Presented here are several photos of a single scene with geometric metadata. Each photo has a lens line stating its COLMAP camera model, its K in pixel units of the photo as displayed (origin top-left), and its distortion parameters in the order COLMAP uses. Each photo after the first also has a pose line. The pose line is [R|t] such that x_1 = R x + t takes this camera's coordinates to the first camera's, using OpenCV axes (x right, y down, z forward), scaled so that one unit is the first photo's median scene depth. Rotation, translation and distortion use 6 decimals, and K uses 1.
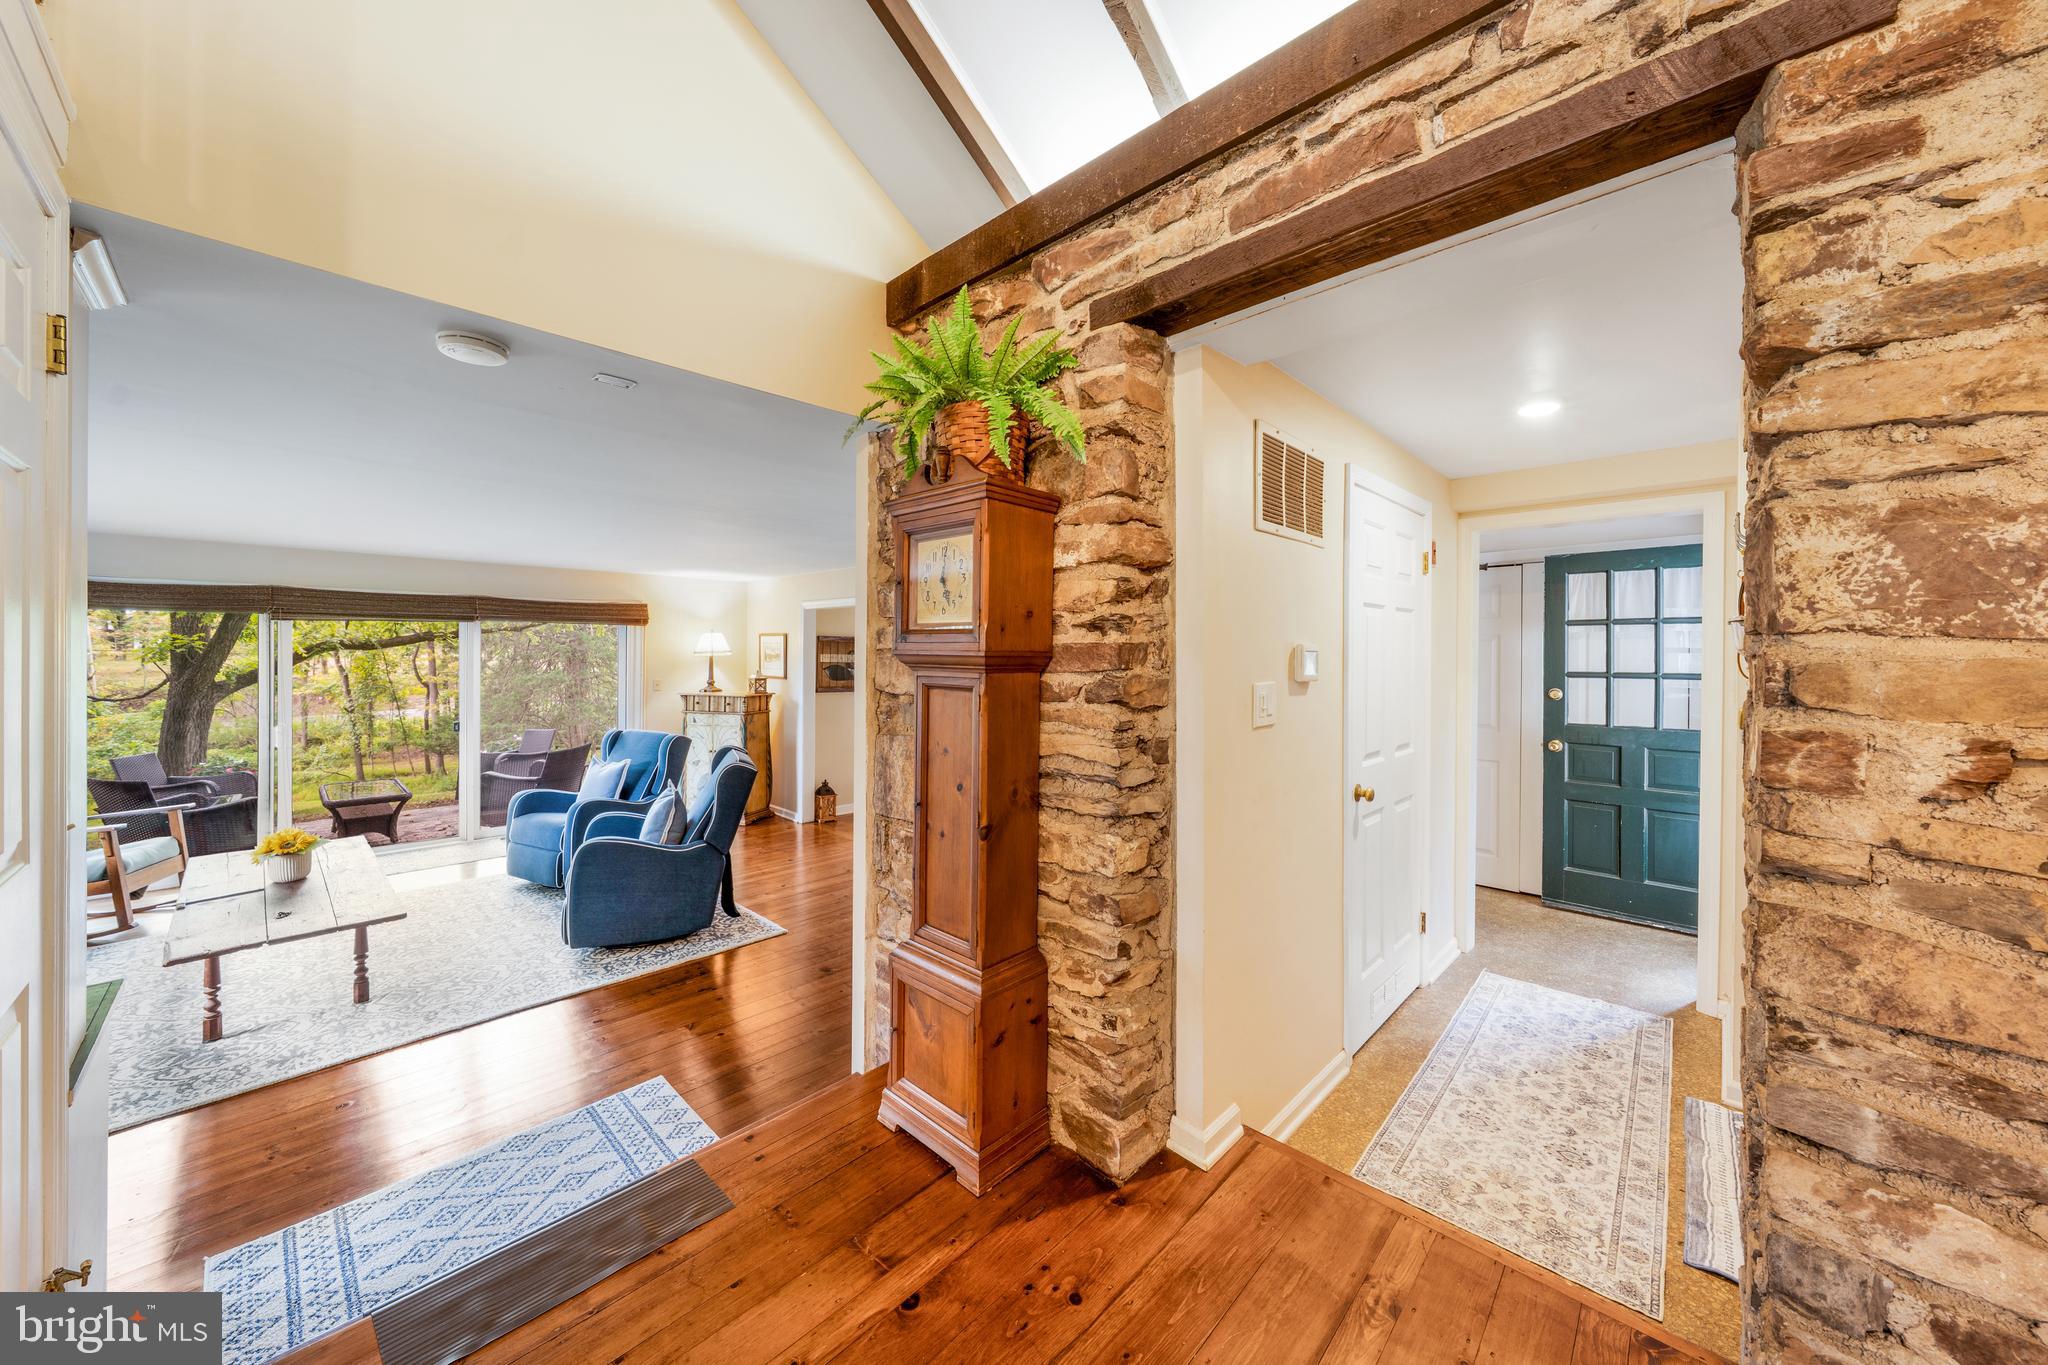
lens RADIAL K [[713.1, 0, 1026.9], [0, 713.1, 662.6], [0, 0, 1]] dist [-0.000477, -0.000048]
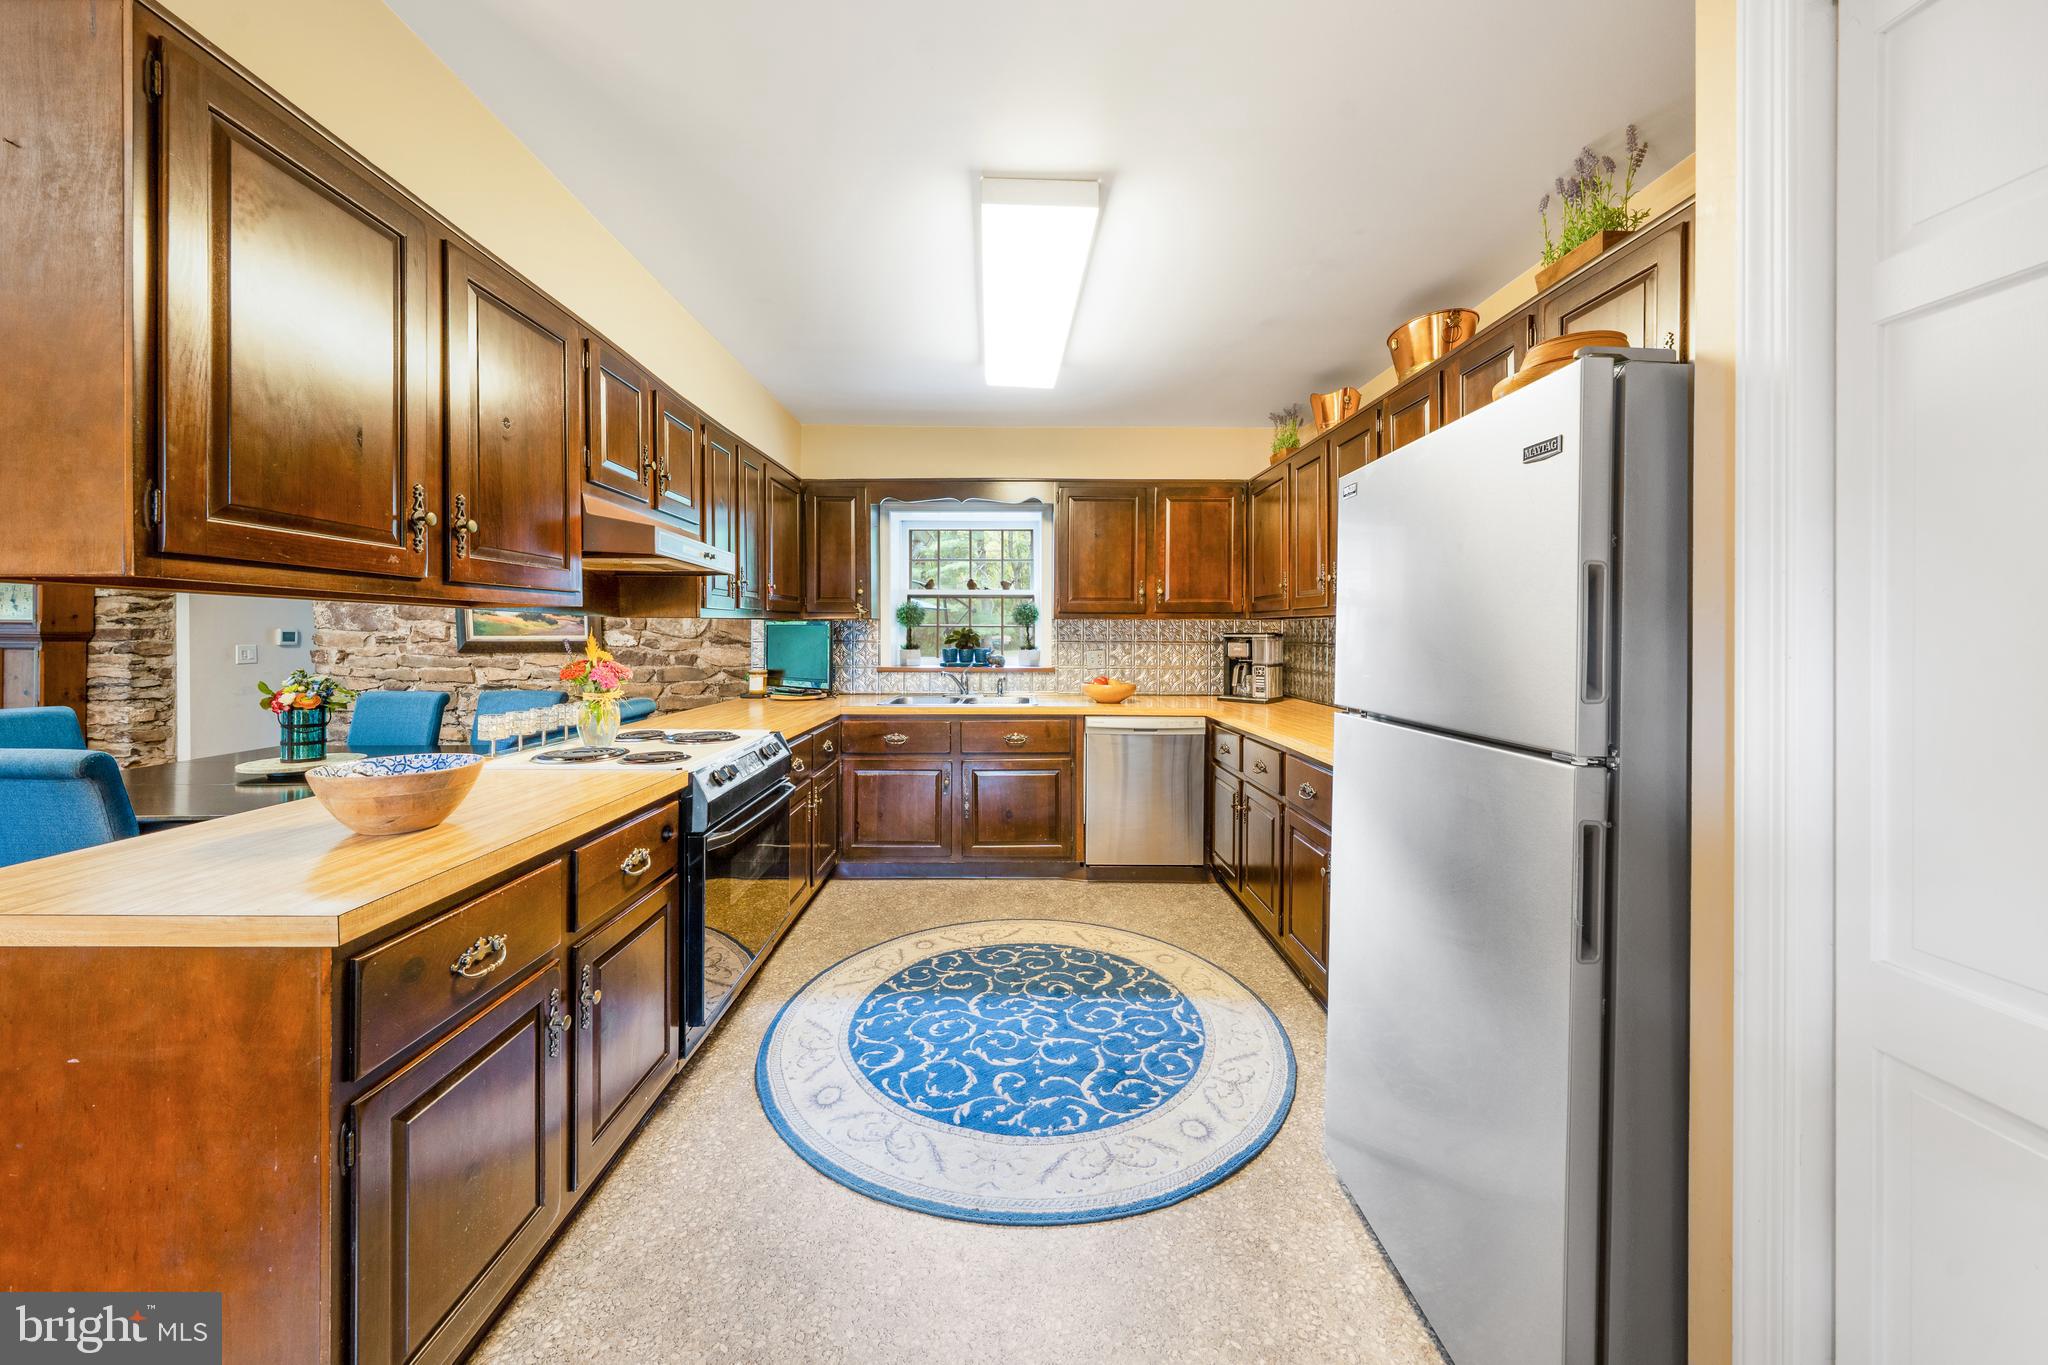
lens RADIAL K [[713.1, 0, 1019.4], [0, 713.1, 640.1], [0, 0, 1]] dist [-0.000477, -0.000048]
pose [[0.715268, -0.005355, 0.698829, 0.583930], [0.007486, 0.999972, 0.000000, 0.033496], [-0.698810, 0.005232, 0.715289, -2.828888]]
